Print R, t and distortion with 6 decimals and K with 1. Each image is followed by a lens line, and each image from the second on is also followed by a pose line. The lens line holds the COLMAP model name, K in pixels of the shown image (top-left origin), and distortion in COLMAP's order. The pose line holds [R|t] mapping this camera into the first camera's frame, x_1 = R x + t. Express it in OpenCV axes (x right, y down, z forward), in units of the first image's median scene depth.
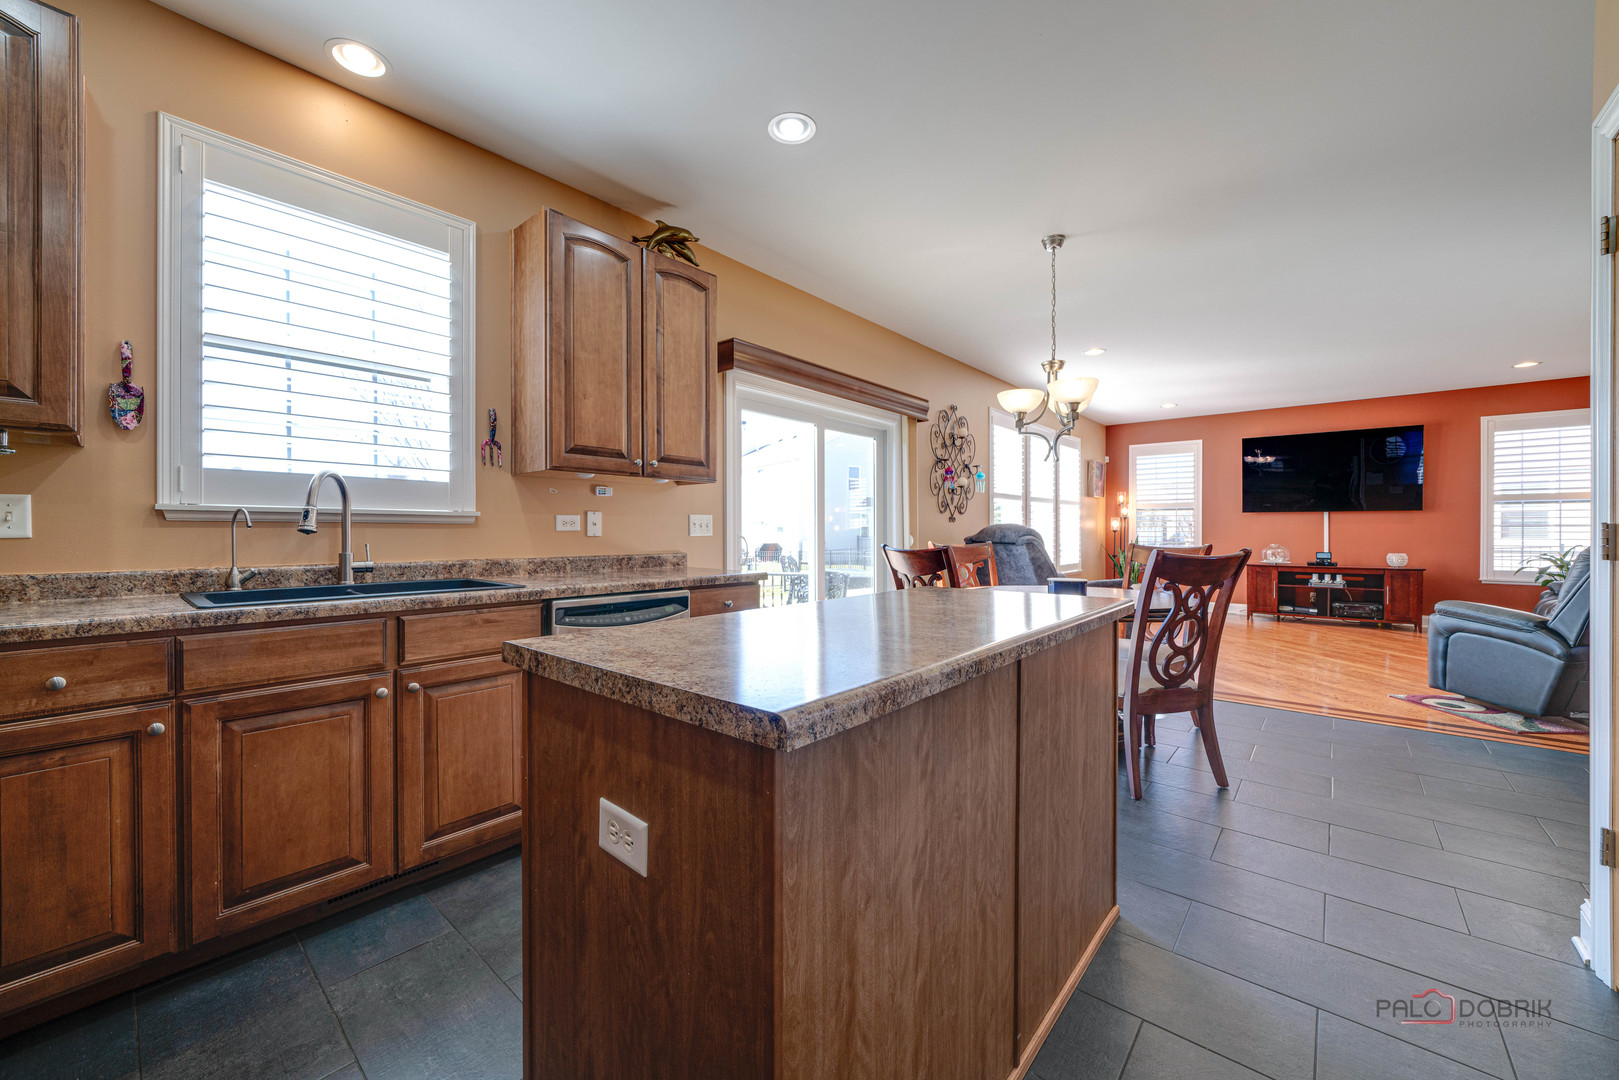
lens RADIAL K [[610.7, 0, 820.8], [0, 610.7, 532.9], [0, 0, 1]] dist [0.002567, -0.000967]
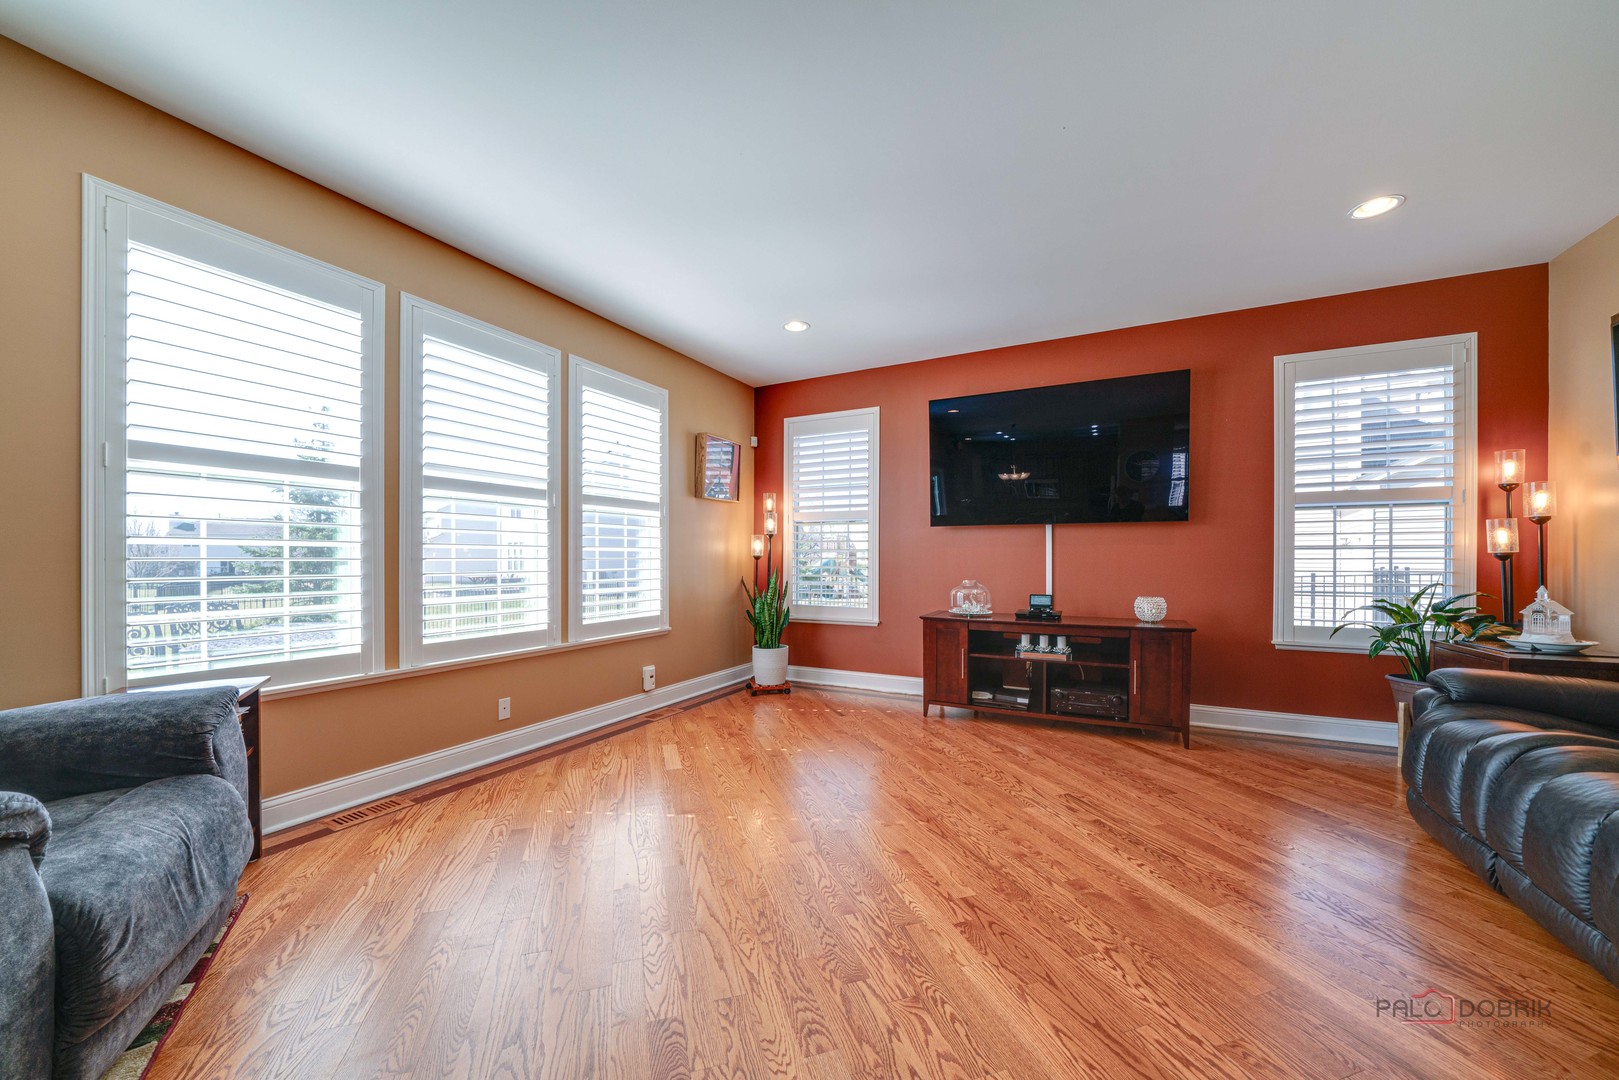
lens RADIAL K [[610.7, 0, 793.2], [0, 610.7, 562.5], [0, 0, 1]] dist [0.002567, -0.000967]
pose [[0.973494, -0.001213, 0.228710, 0.628910], [0.000827, 0.999998, 0.001786, 0.001087], [-0.228712, -0.001549, 0.973493, 0.671604]]
